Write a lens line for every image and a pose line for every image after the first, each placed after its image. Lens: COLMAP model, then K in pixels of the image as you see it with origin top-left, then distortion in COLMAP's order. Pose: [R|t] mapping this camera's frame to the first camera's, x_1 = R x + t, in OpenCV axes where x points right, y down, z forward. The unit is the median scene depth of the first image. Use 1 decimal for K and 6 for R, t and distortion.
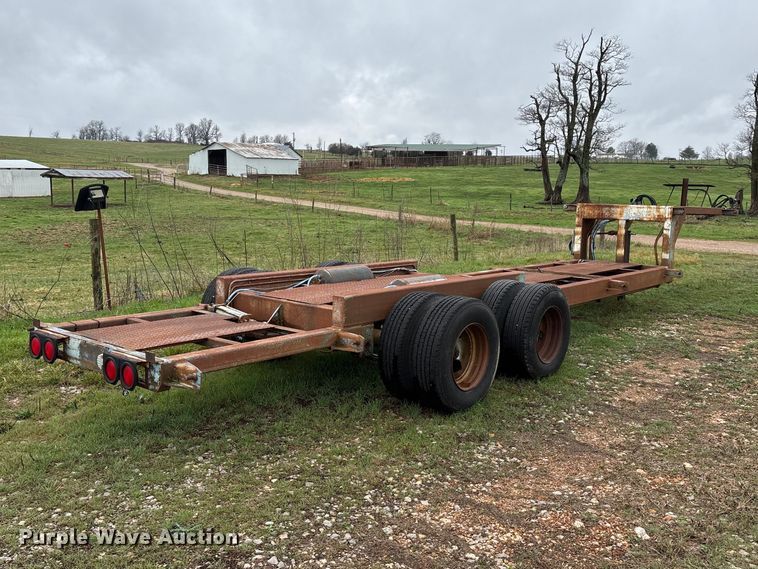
lens RADIAL K [[753.6, 0, 389.8], [0, 753.6, 284.6], [0, 0, 1]] dist [0.097517, 0.004380]
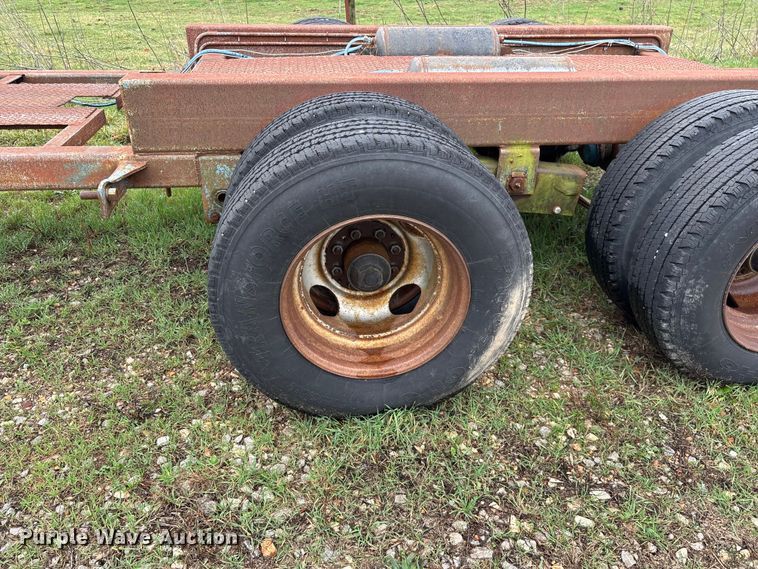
lens RADIAL K [[576.5, 0, 371.7], [0, 576.5, 284.0], [0, 0, 1]] dist [0.006501, 0.011686]
pose [[0.726028, 0.333132, -0.601586, 0.028140], [-0.081752, 0.910434, 0.405496, -0.002536], [0.682788, -0.245221, 0.688235, 0.085403]]
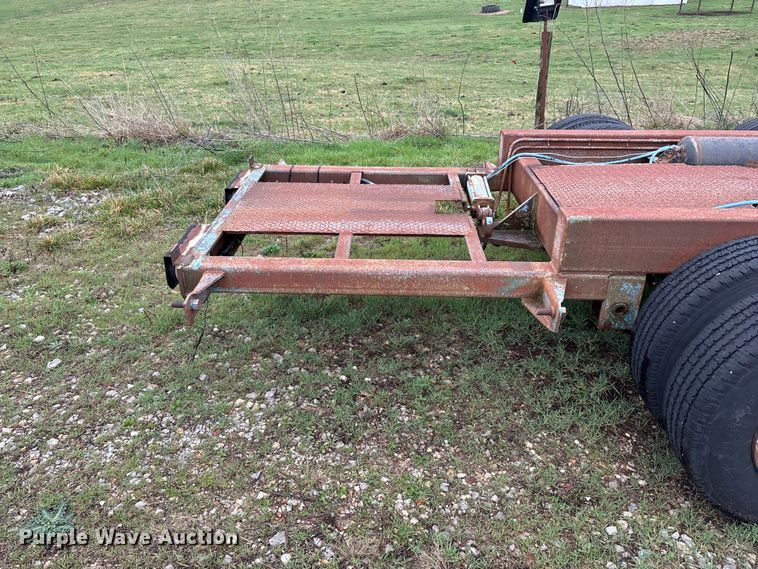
lens RADIAL K [[566.5, 0, 379.4], [0, 566.5, 288.0], [0, 0, 1]] dist [0.064395, -0.062528]
pose [[0.617582, 0.344730, -0.706932, 0.015479], [-0.086088, 0.923054, 0.374914, -0.007605], [0.781781, -0.170682, 0.599739, 0.066757]]
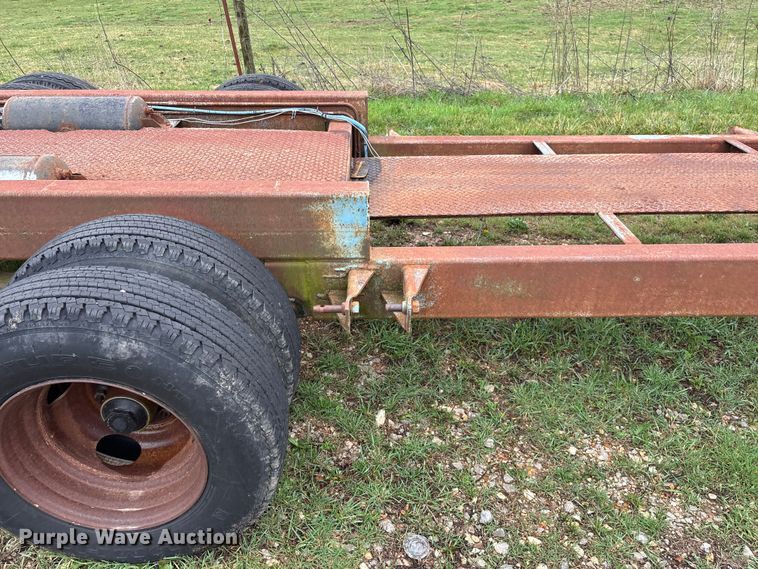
lens RADIAL K [[566.5, 0, 379.4], [0, 566.5, 288.0], [0, 0, 1]] dist [0.064395, -0.062528]
pose [[0.641750, 0.364296, -0.674867, 0.049593], [-0.077042, 0.906150, 0.415881, -0.010967], [0.763035, -0.214899, 0.609587, 0.119006]]
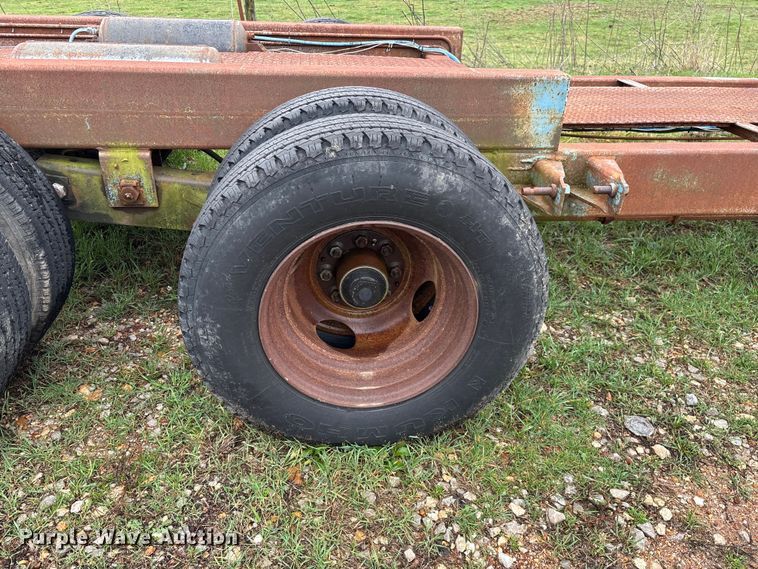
lens RADIAL K [[563.0, 0, 375.8], [0, 563.0, 280.7], [0, 0, 1]] dist [0.081197, -0.083073]
pose [[0.709117, 0.334410, -0.620744, 0.041398], [-0.096585, 0.918145, 0.384292, -0.003002], [0.698445, -0.212553, 0.683371, 0.107210]]
